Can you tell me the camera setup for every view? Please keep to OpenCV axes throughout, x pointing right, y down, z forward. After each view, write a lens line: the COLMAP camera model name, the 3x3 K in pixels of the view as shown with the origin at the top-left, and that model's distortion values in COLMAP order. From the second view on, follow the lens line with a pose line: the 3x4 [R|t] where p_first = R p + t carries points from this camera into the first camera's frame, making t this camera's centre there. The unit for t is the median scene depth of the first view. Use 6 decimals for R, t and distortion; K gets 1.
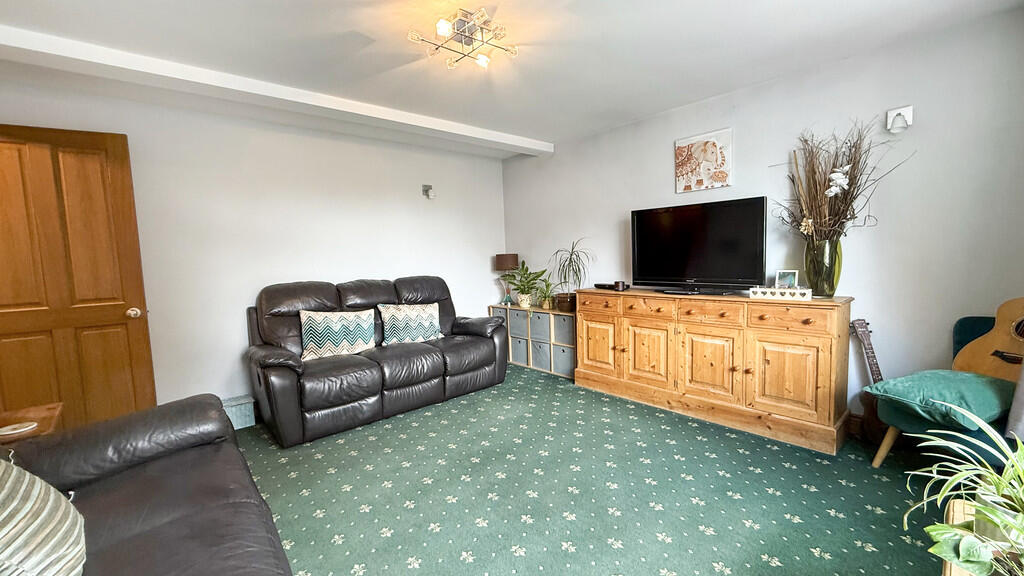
lens RADIAL K [[417.3, 0, 510.4], [0, 417.3, 302.9], [0, 0, 1]] dist [-0.000239, -0.000007]
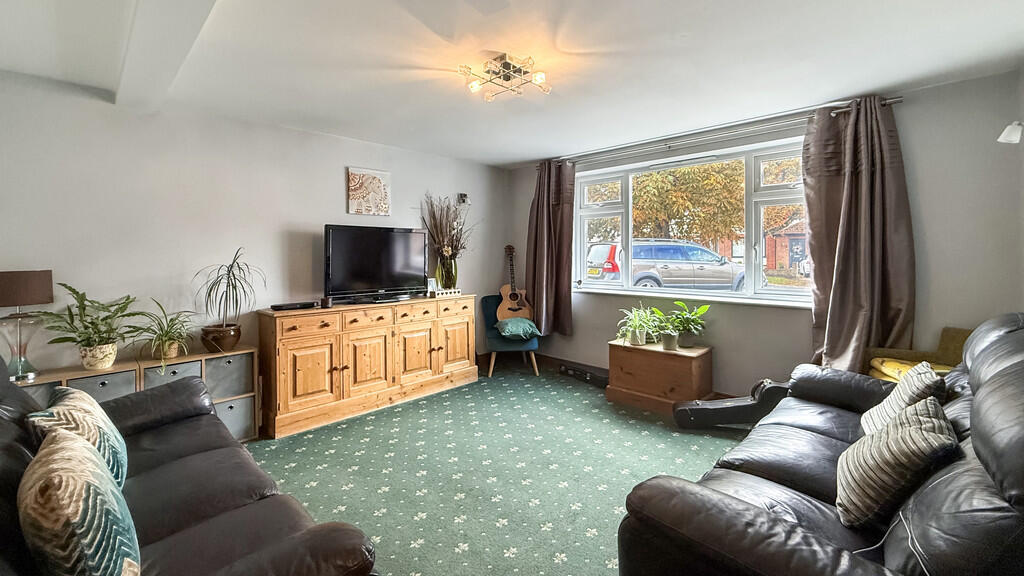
lens RADIAL K [[431.4, 0, 516.1], [0, 431.4, 271.4], [0, 0, 1]] dist [-0.000073, 0.000010]
pose [[-0.089289, -0.007772, 0.995975, -0.842669], [0.124720, 0.992012, 0.018922, -0.086334], [-0.988166, 0.125908, -0.087606, 0.750973]]
